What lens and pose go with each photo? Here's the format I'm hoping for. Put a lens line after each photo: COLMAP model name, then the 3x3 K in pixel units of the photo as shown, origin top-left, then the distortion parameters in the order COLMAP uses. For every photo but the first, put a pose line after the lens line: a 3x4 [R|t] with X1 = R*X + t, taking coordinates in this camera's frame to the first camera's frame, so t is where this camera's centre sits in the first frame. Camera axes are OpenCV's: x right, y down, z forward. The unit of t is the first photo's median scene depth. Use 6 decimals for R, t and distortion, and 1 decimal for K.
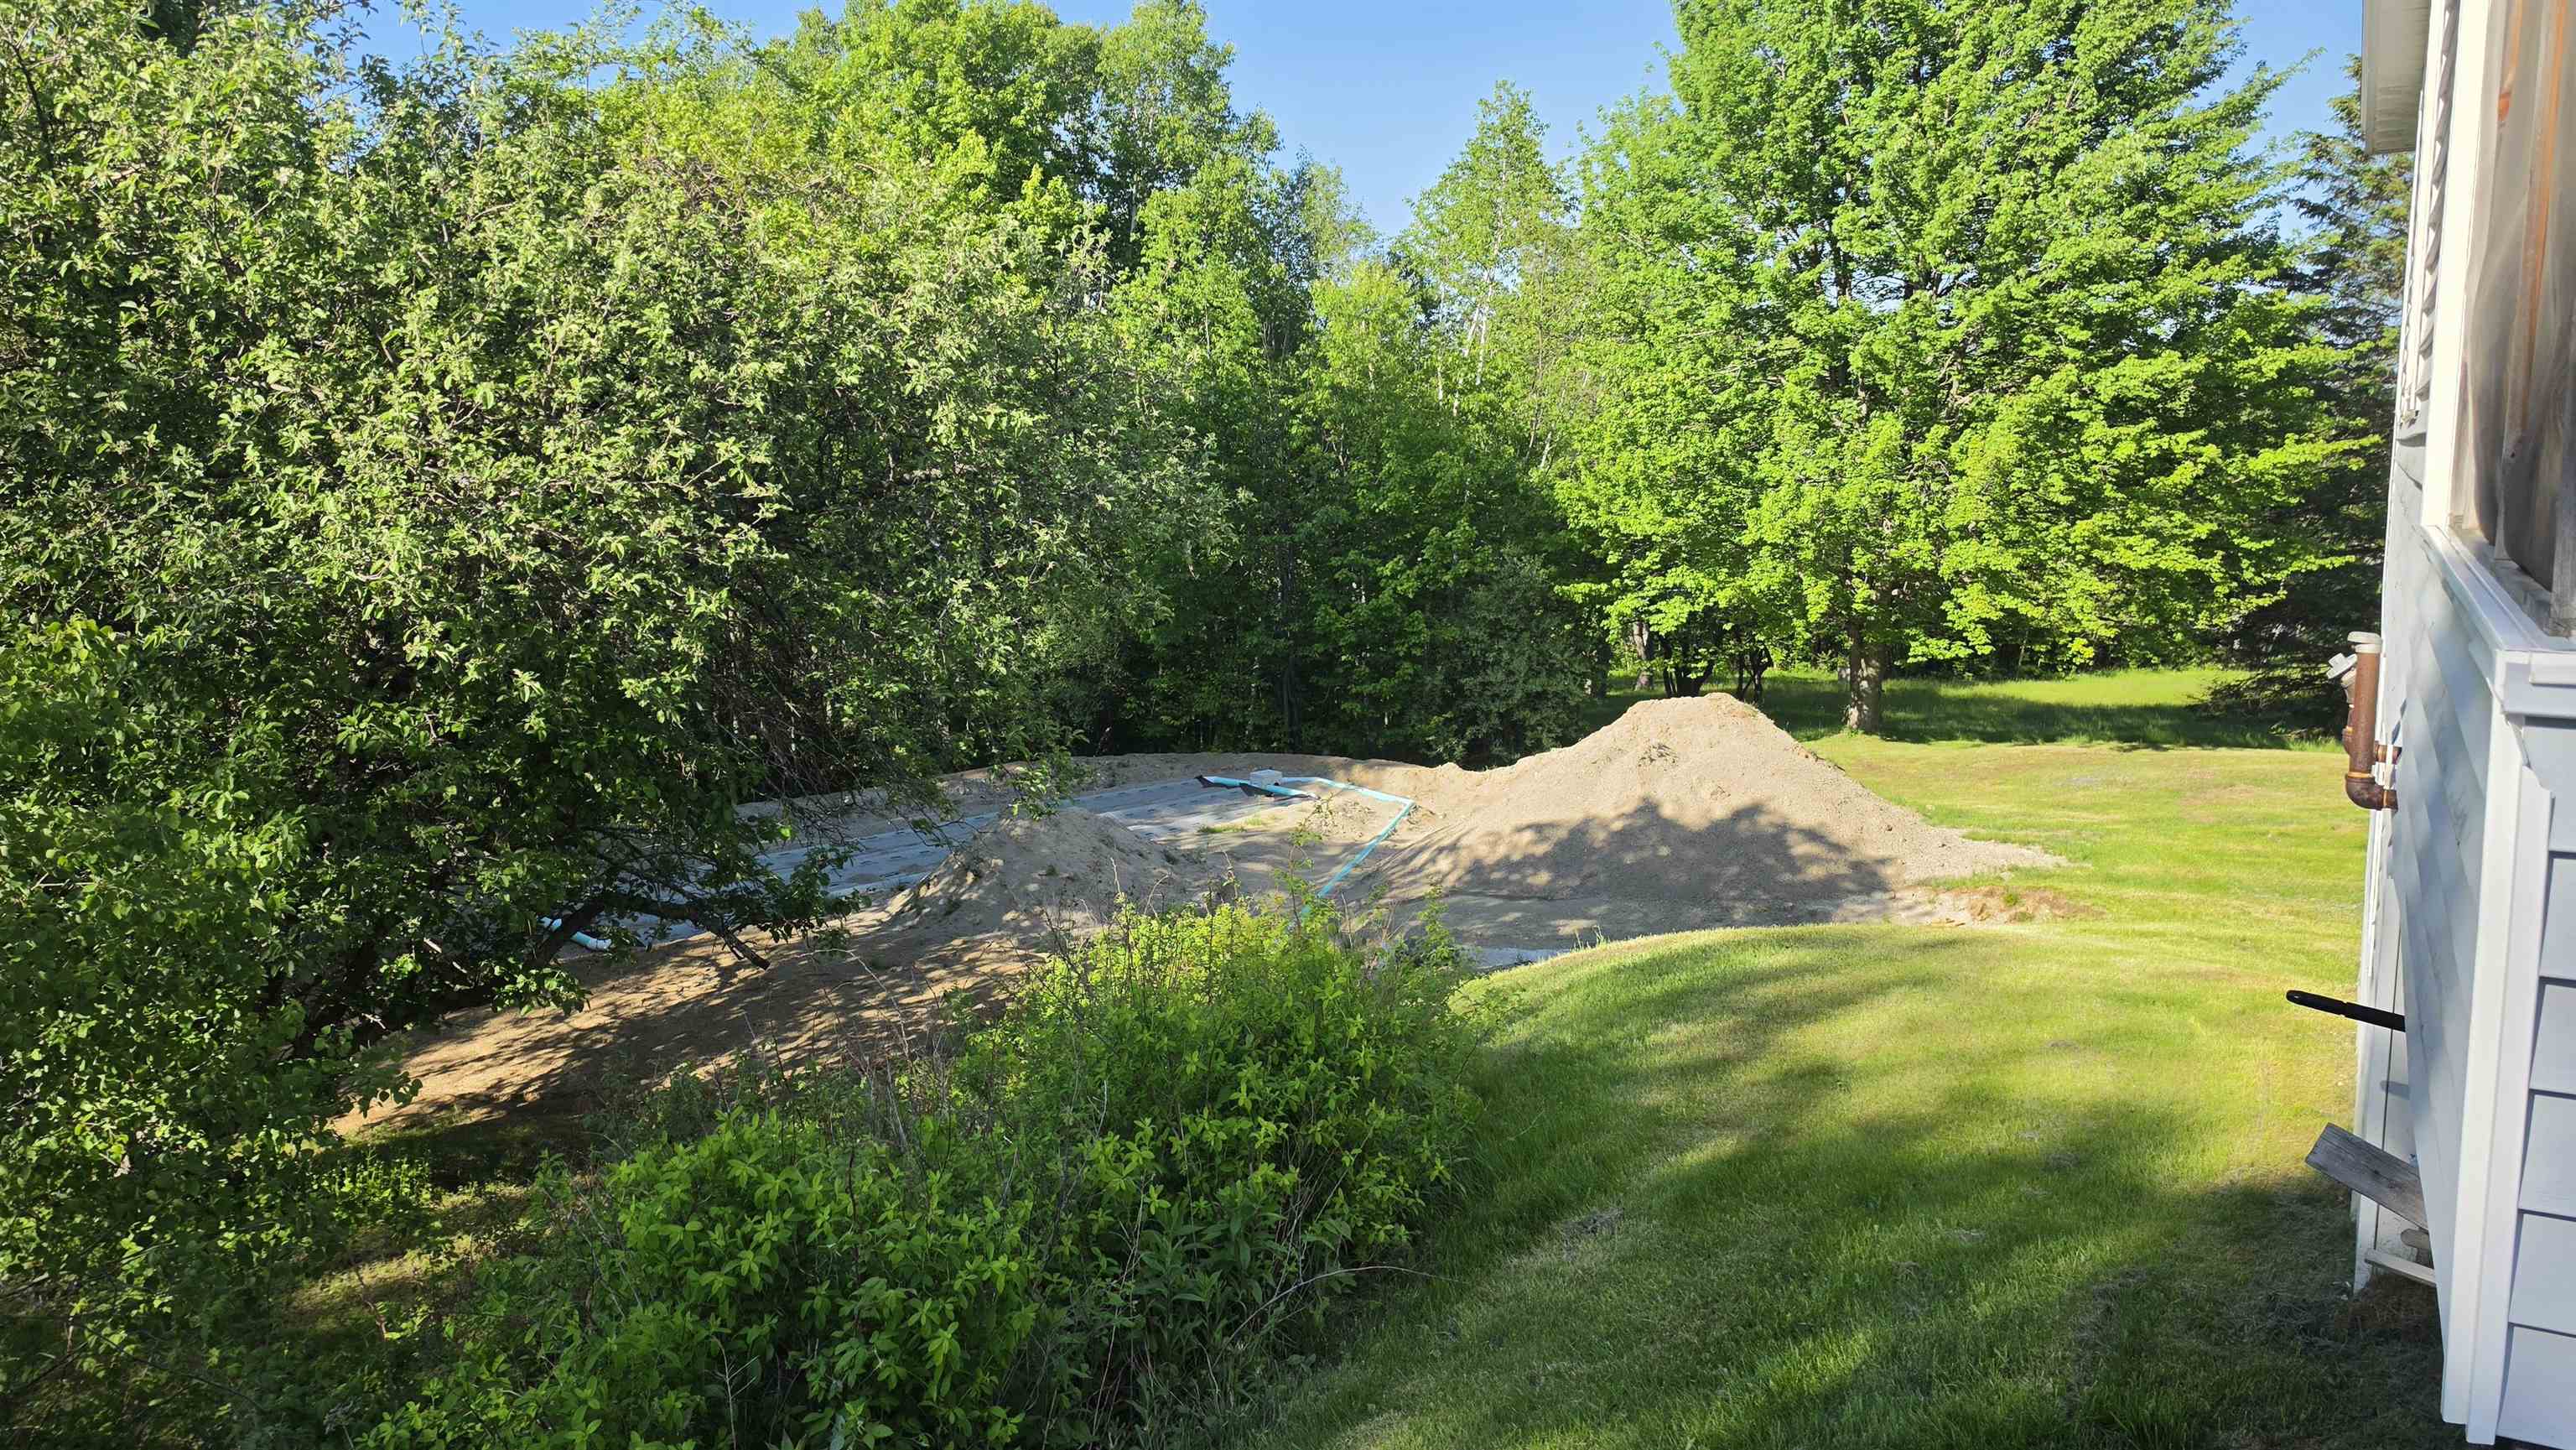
lens RADIAL K [[1840.4, 0, 1290.5], [0, 1840.4, 704.1], [0, 0, 1]] dist [0.119435, -0.195020]
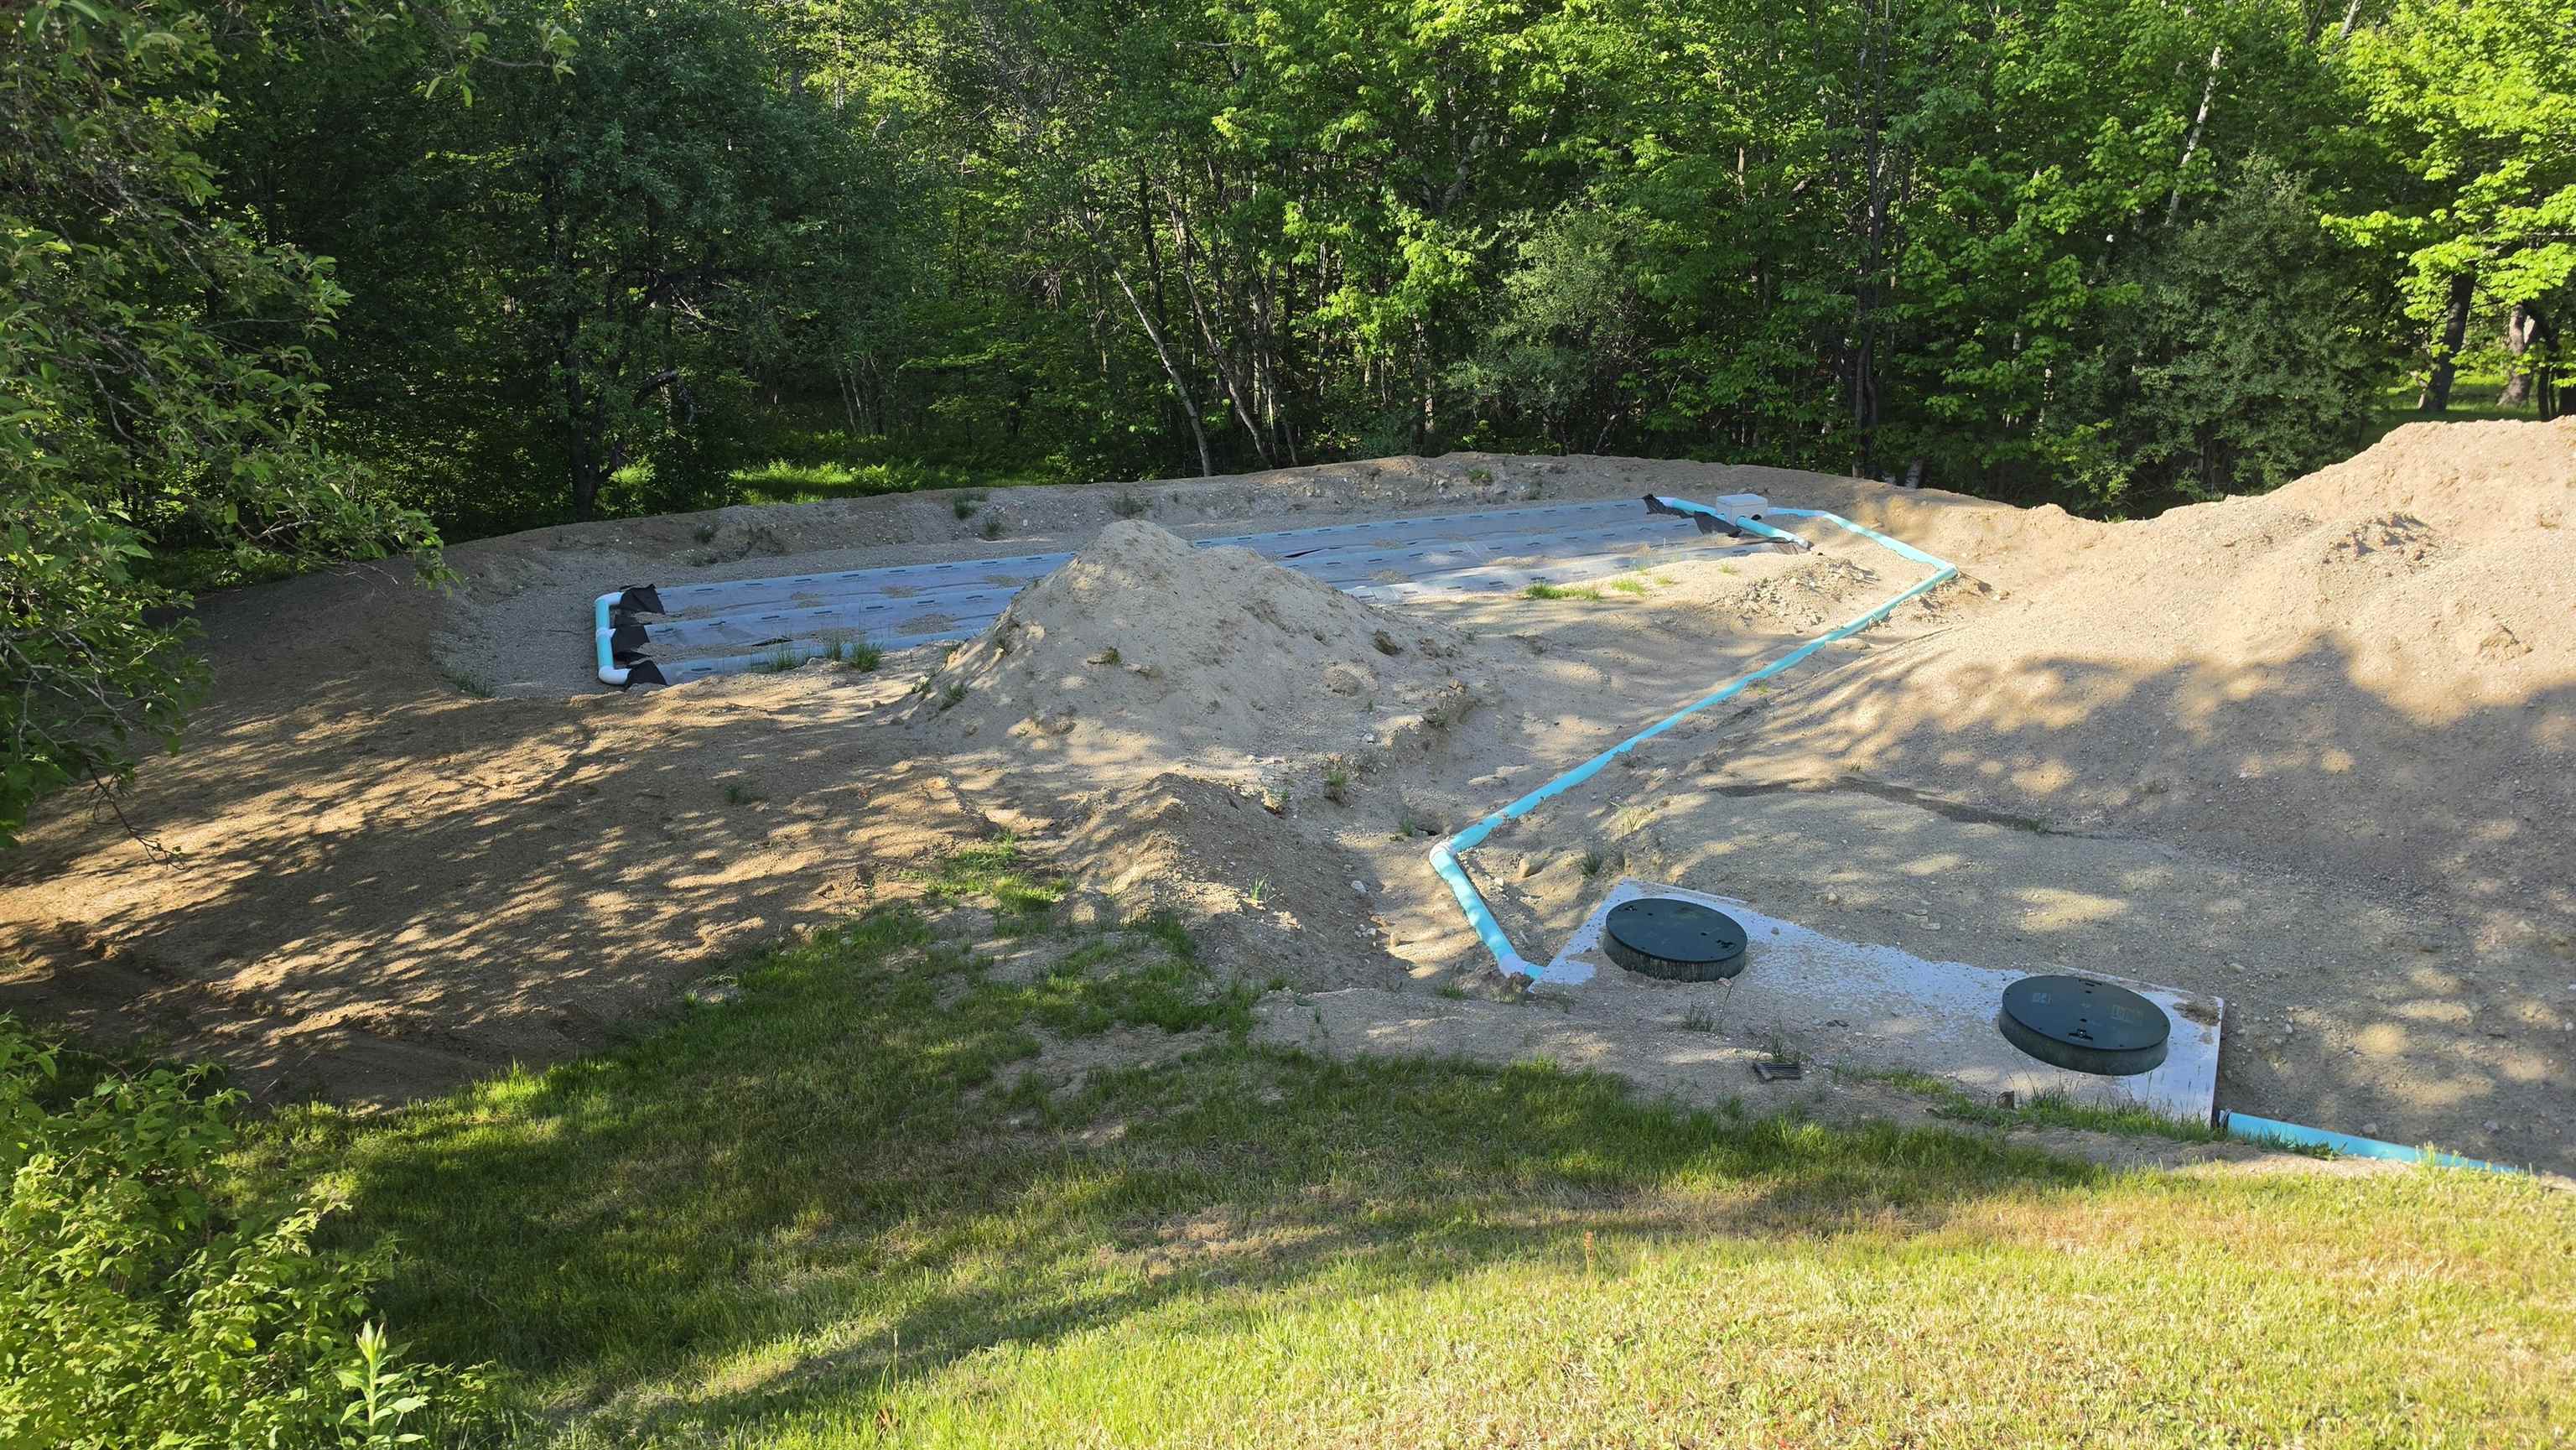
lens RADIAL K [[1797.9, 0, 1290.4], [0, 1797.9, 708.5], [0, 0, 1]] dist [0.071876, -0.097917]
pose [[0.913652, 0.125579, -0.386613, 0.099872], [-0.054095, 0.980187, 0.190543, -0.003029], [0.402881, -0.153176, 0.902344, 0.357717]]
